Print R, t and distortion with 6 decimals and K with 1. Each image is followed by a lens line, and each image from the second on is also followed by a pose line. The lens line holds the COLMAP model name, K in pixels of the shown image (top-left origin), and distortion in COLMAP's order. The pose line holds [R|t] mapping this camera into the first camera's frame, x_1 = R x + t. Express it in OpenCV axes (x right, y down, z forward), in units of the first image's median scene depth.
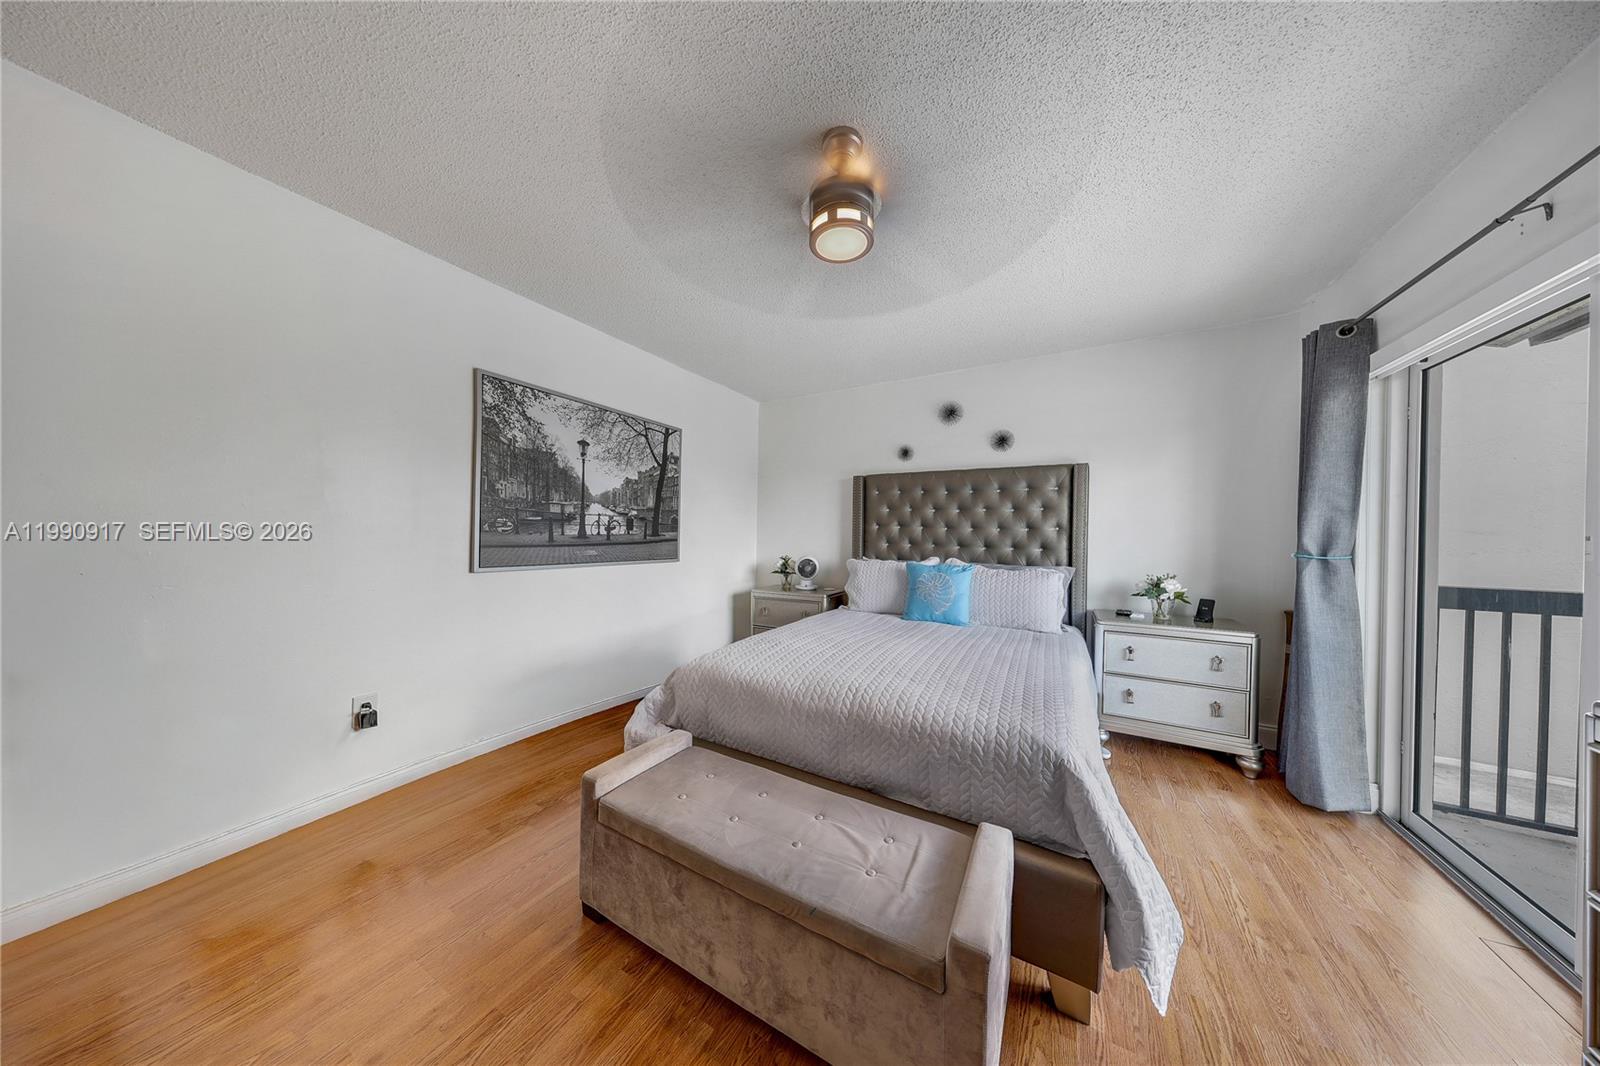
lens RADIAL K [[467.9, 0, 798.1], [0, 467.9, 535.9], [0, 0, 1]] dist [0.004161, -0.000204]
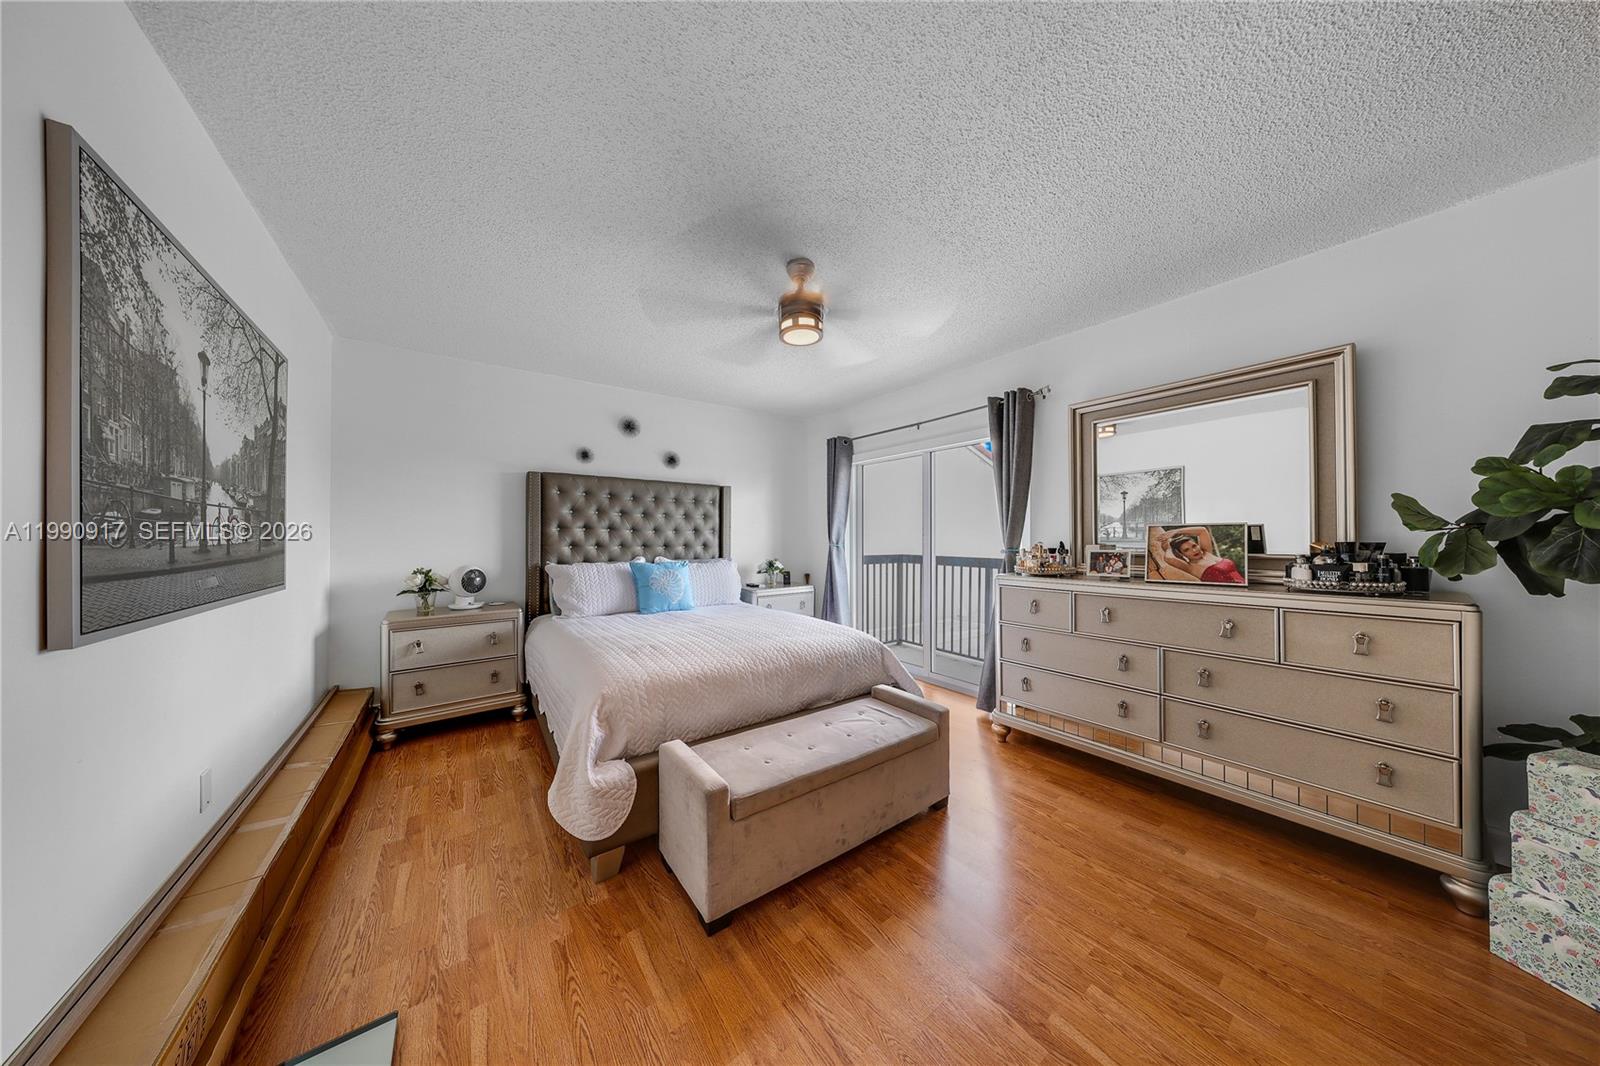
lens RADIAL K [[467.9, 0, 807.4], [0, 467.9, 533.5], [0, 0, 1]] dist [0.004161, -0.000204]
pose [[0.388801, -0.005832, 0.921303, -0.613538], [0.010949, 0.999939, 0.001709, -0.008542], [-0.921257, 0.009423, 0.388841, 0.211962]]
